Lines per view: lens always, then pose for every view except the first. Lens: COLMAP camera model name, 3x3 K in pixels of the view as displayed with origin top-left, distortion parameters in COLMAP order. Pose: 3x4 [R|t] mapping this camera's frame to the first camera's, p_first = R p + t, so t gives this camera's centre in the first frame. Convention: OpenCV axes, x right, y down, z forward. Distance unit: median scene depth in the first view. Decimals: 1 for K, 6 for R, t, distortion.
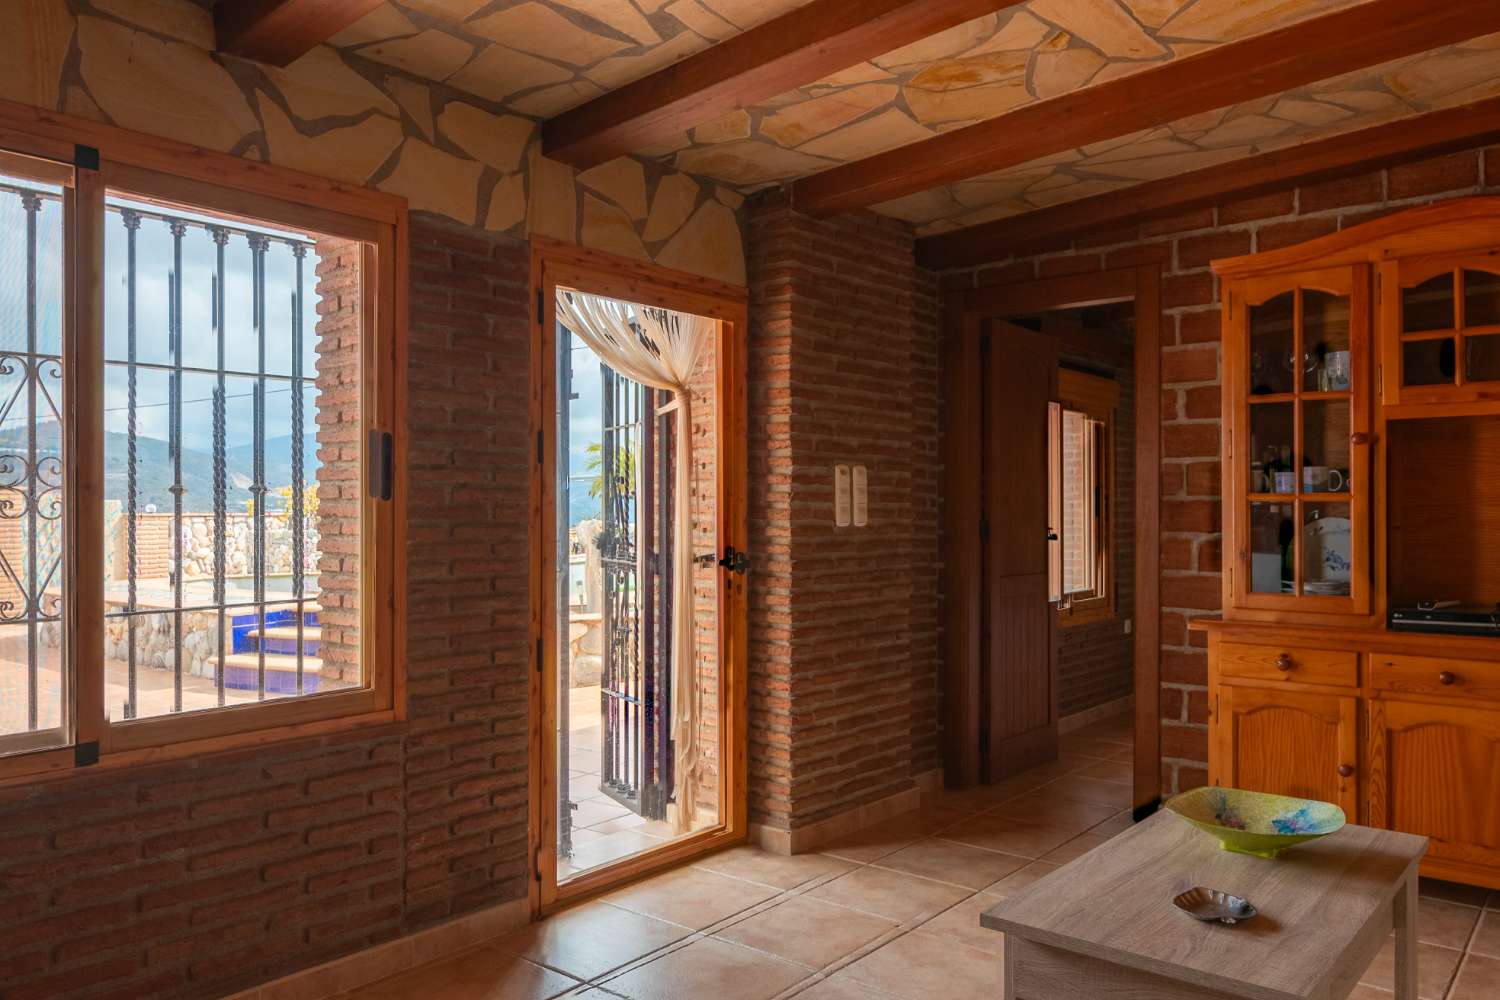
lens RADIAL K [[1126.2, 0, 755.2], [0, 1126.2, 498.4], [0, 0, 1]] dist [-0.003909, -0.005397]
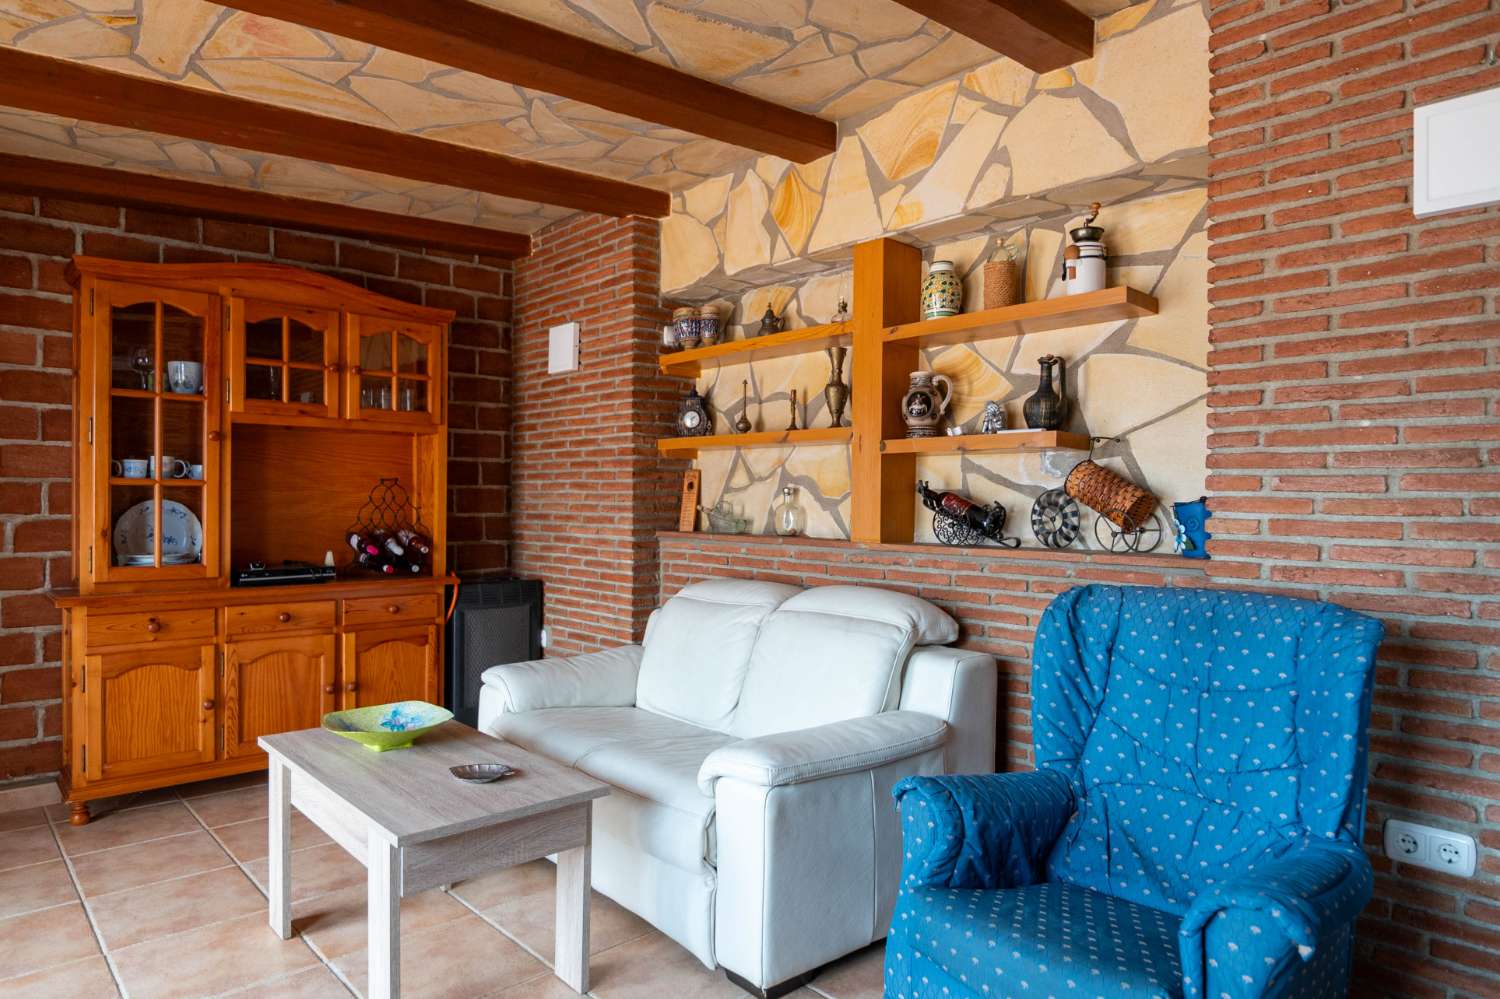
lens RADIAL K [[909.5, 0, 751.8], [0, 909.5, 503.6], [0, 0, 1]] dist [-0.006445, -0.005848]
pose [[0.131616, -0.004986, 0.991288, -0.378286], [-0.018069, 0.999809, 0.007428, 0.003428], [-0.991136, -0.018889, 0.131501, 0.281496]]
